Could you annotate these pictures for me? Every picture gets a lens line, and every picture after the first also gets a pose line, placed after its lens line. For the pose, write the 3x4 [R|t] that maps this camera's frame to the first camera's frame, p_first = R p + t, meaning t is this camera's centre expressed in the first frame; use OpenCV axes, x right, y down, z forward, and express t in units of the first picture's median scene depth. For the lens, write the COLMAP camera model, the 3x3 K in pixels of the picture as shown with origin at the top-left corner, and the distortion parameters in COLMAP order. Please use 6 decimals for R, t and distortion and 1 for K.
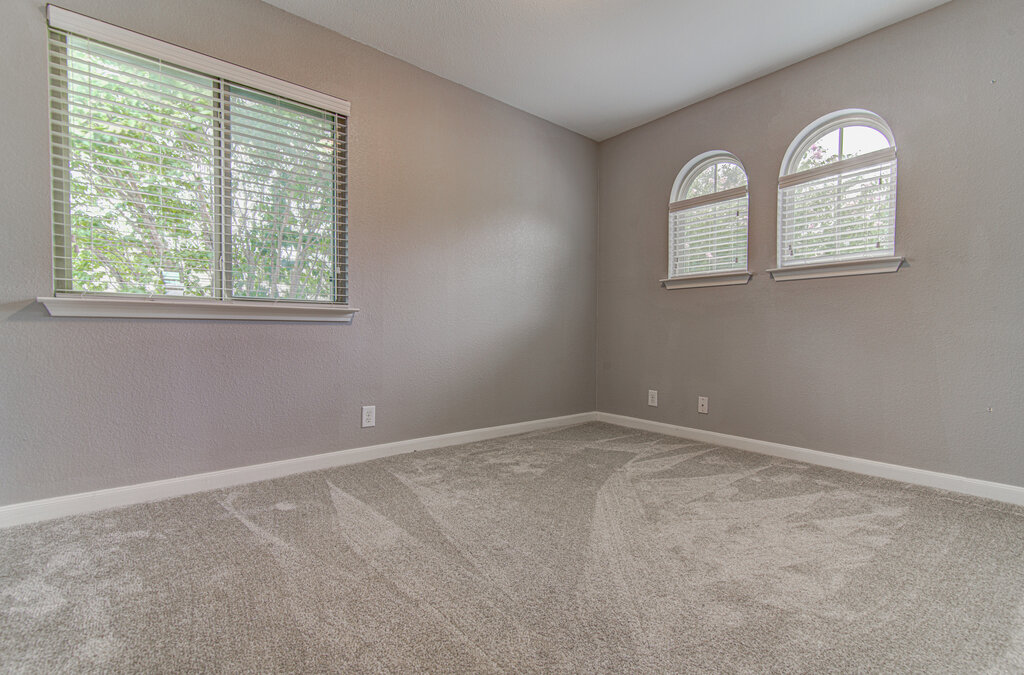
lens RADIAL K [[459.5, 0, 512.0], [0, 459.5, 337.5], [0, 0, 1]] dist [0.000290, -0.000033]
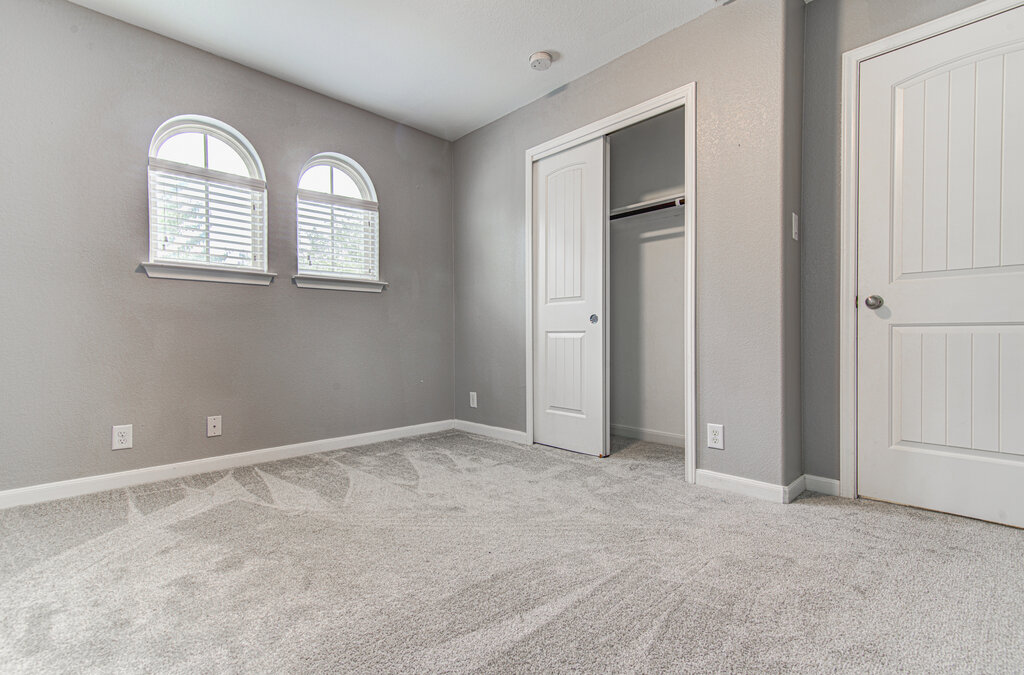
lens RADIAL K [[459.5, 0, 512.0], [0, 459.5, 337.5], [0, 0, 1]] dist [0.000290, -0.000033]
pose [[-0.090569, -0.007161, 0.995864, -0.547749], [0.014351, 0.999861, 0.008495, -0.012123], [-0.995787, 0.015061, -0.090454, 0.665989]]
